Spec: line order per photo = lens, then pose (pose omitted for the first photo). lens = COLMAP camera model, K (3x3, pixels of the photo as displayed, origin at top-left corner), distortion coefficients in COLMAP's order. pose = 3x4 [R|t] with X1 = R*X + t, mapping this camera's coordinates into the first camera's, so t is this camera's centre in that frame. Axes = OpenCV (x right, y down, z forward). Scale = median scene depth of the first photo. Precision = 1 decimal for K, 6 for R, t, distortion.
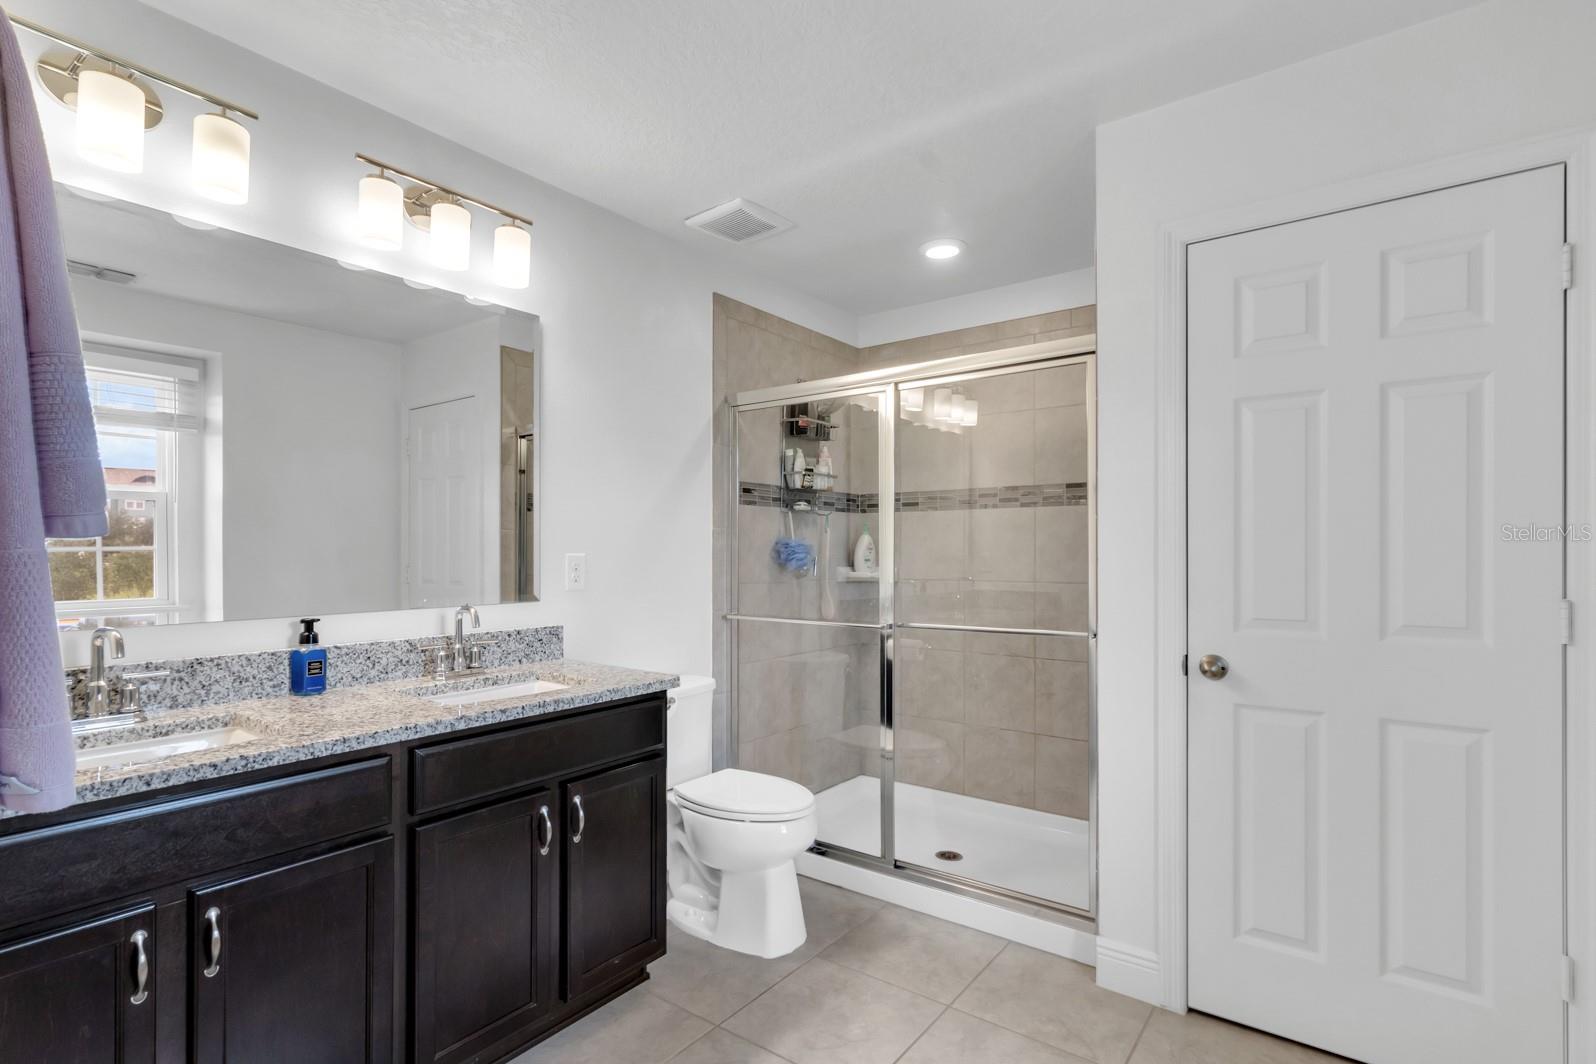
lens RADIAL K [[757.1, 0, 798.5], [0, 757.1, 544.9], [0, 0, 1]] dist [0.001674, -0.000927]
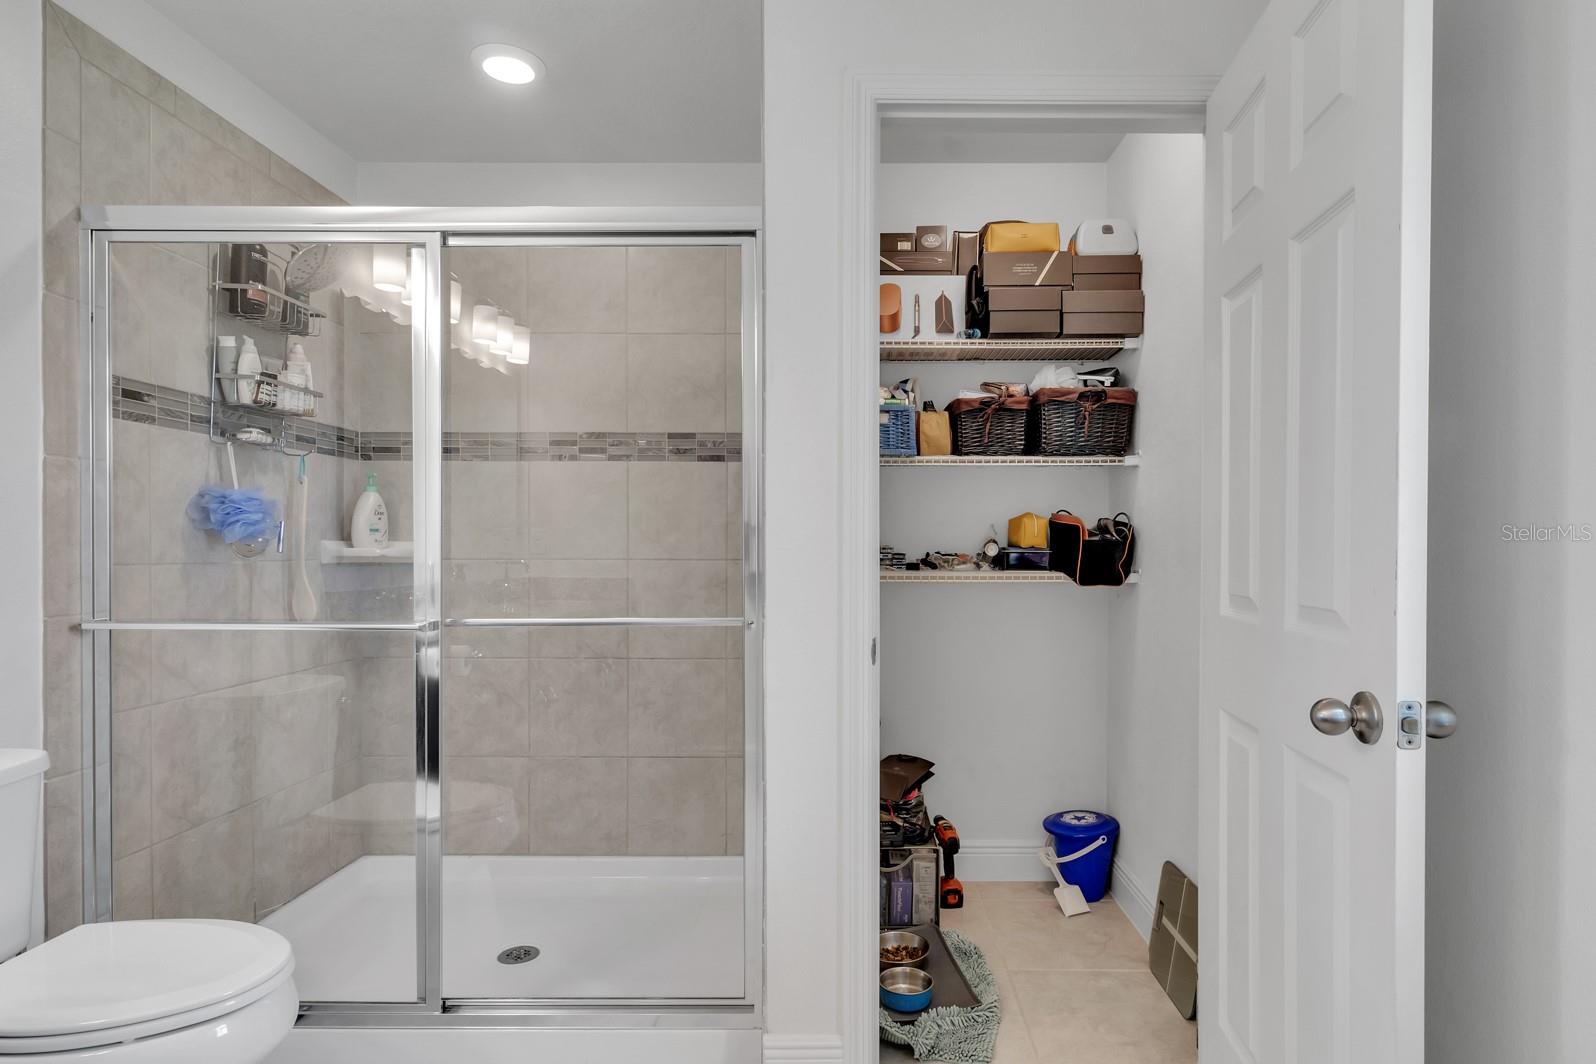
lens RADIAL K [[757.1, 0, 783.9], [0, 757.1, 560.2], [0, 0, 1]] dist [0.001674, -0.000927]
pose [[0.807989, -0.002620, 0.589191, -0.010187], [-0.009159, 0.999813, 0.017005, 0.033351], [-0.589126, -0.019137, 0.807815, 0.271393]]
